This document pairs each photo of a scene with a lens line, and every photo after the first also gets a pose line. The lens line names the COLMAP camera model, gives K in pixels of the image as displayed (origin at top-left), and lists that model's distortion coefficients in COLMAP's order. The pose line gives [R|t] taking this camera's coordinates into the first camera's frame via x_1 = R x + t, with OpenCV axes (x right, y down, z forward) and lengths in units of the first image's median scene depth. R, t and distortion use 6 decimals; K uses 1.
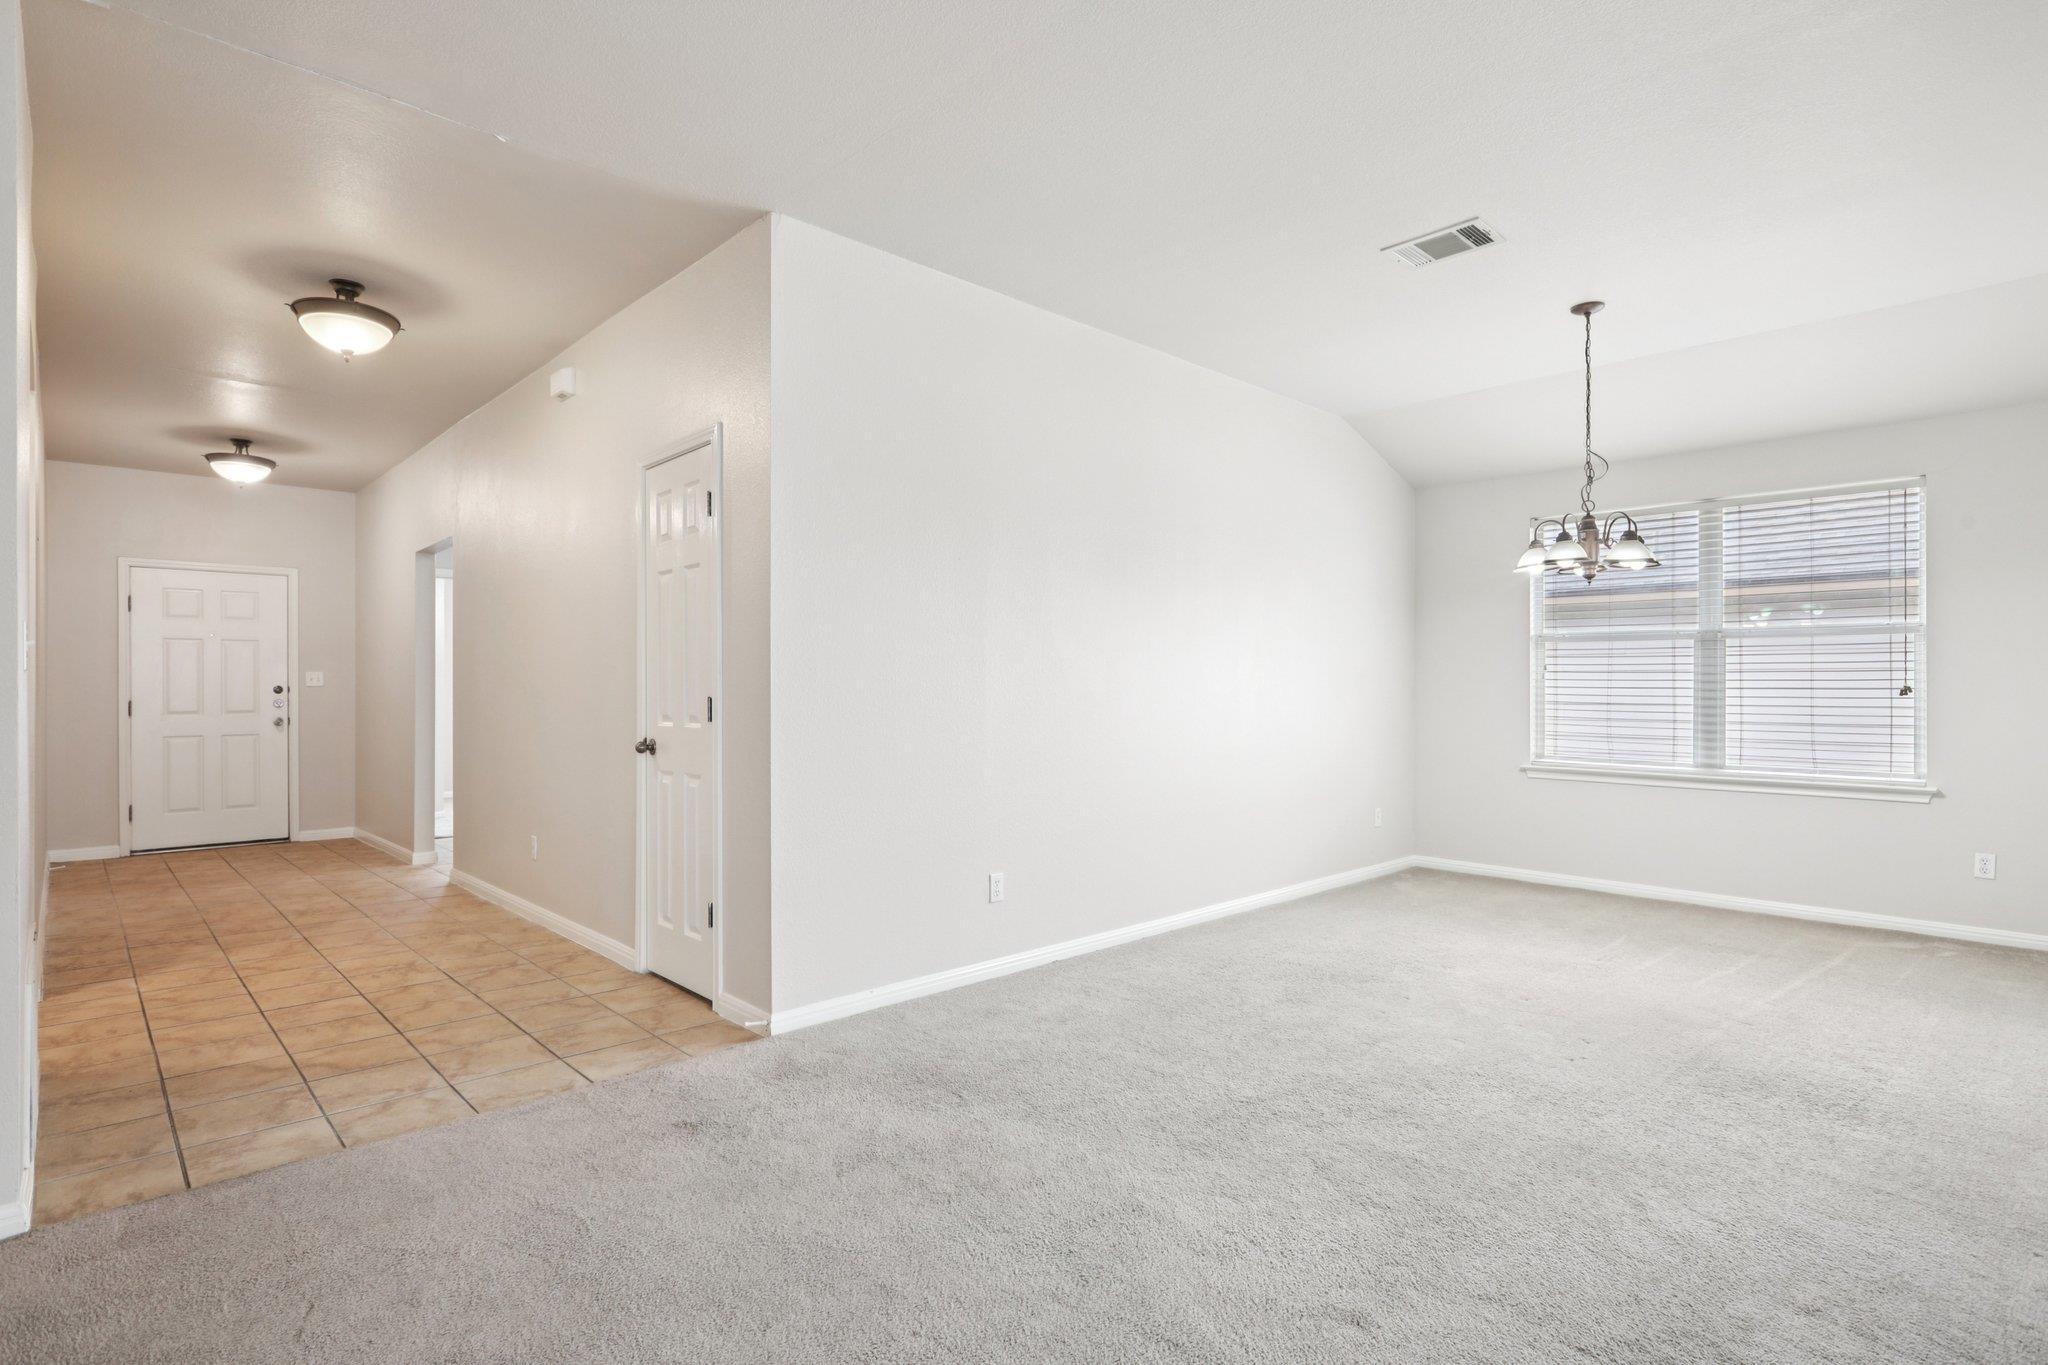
lens RADIAL K [[1014.1, 0, 1029.0], [0, 1014.1, 682.6], [0, 0, 1]] dist [0.003034, 0.000486]
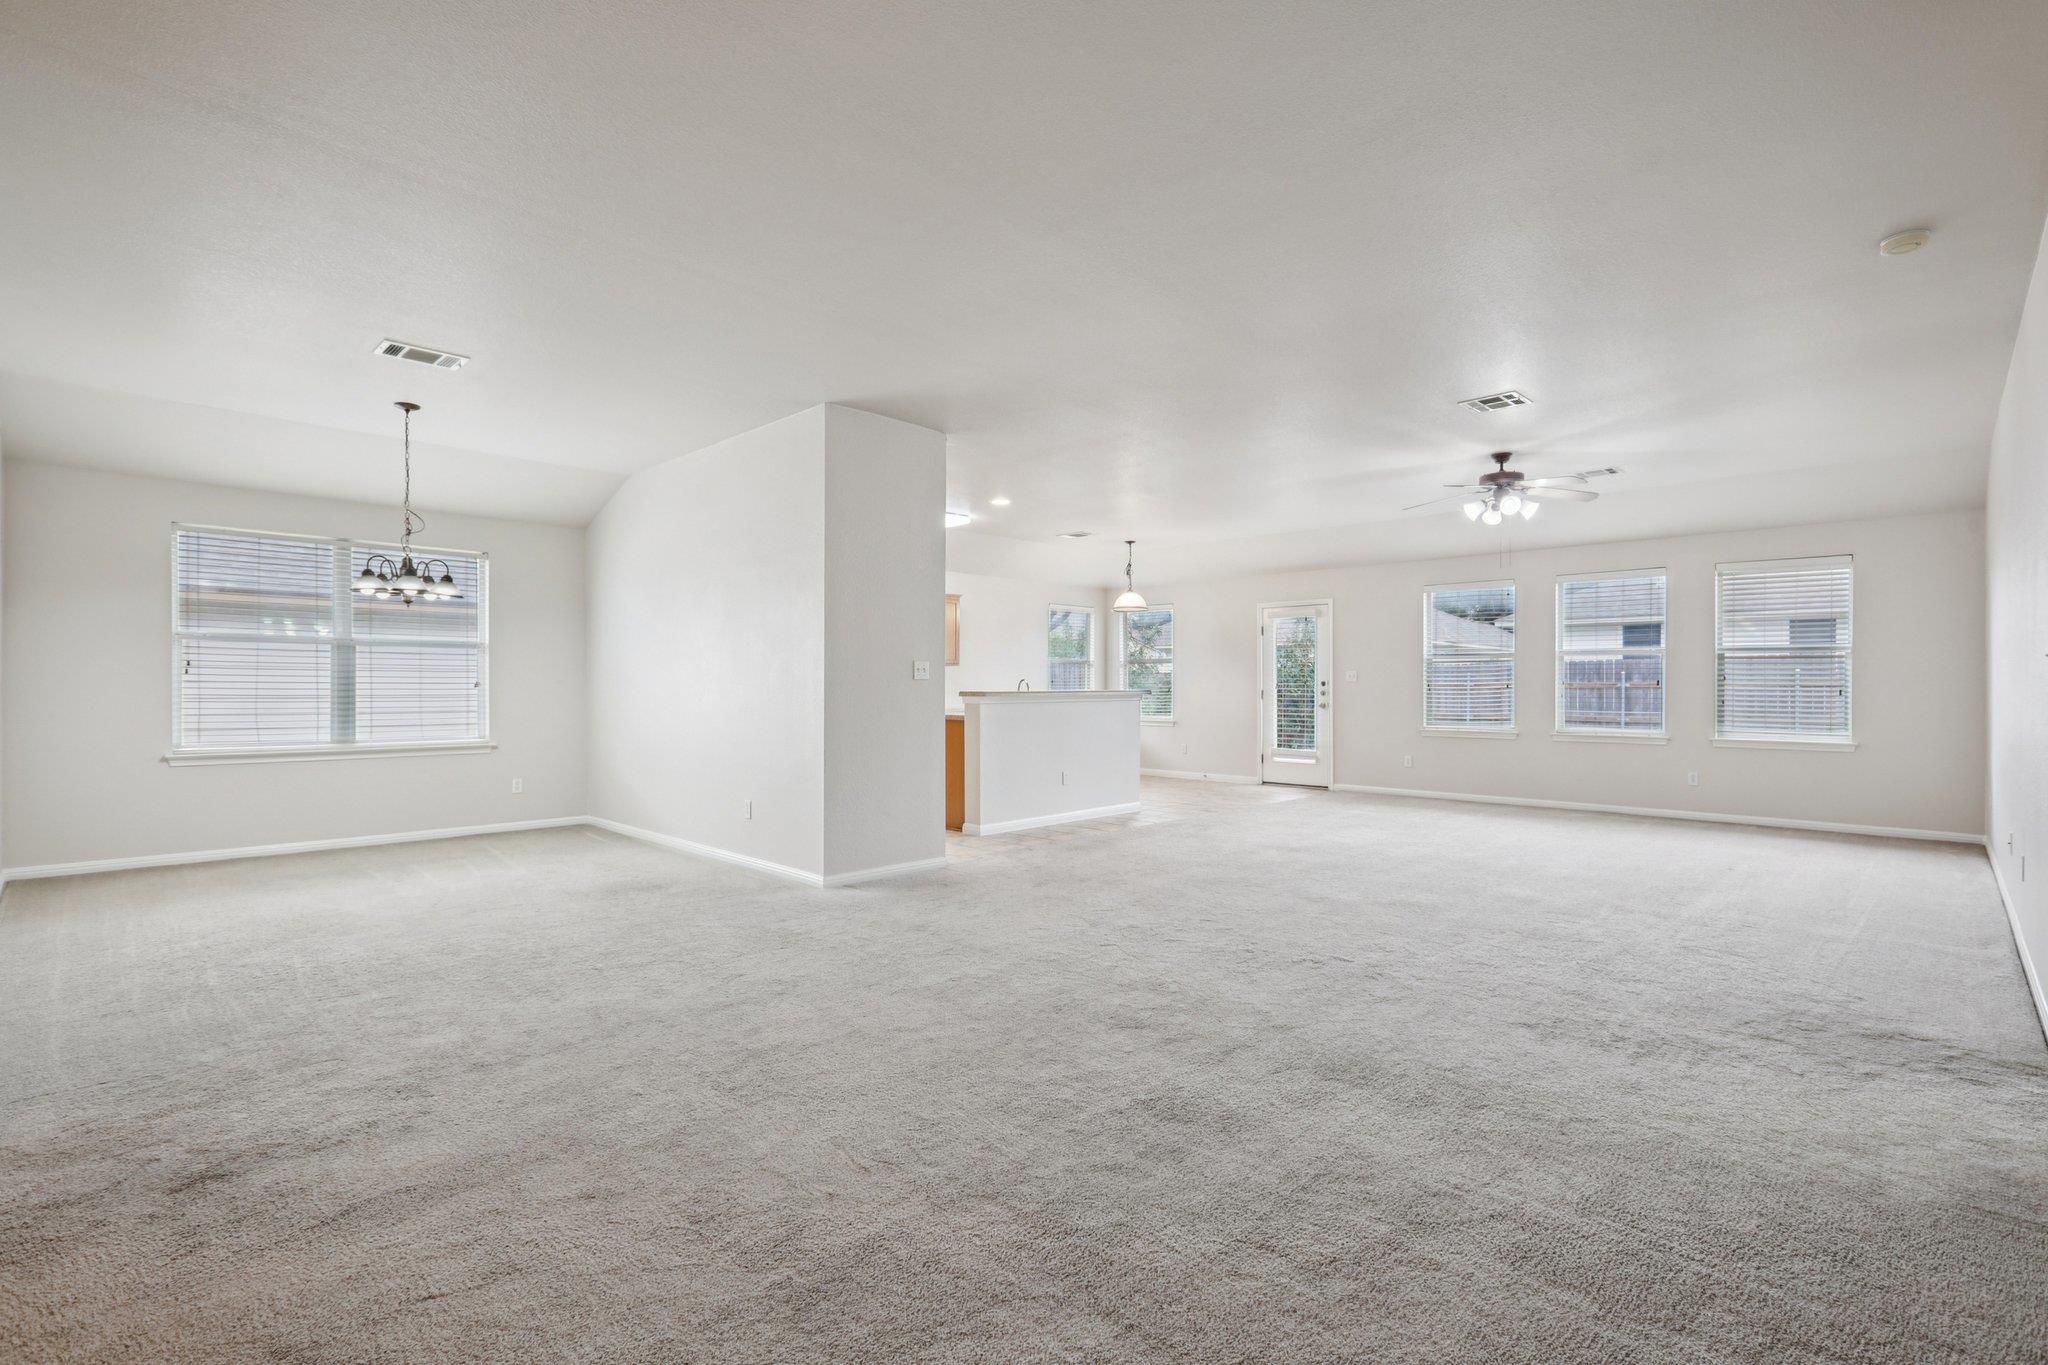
lens RADIAL K [[932.0, 0, 1024.9], [0, 932.0, 681.5], [0, 0, 1]] dist [-0.005903, 0.000168]
pose [[-0.026910, 0.004179, 0.999629, -0.564772], [-0.008690, 0.999952, -0.004414, 0.001448], [-0.999600, -0.008806, -0.026873, 0.151033]]
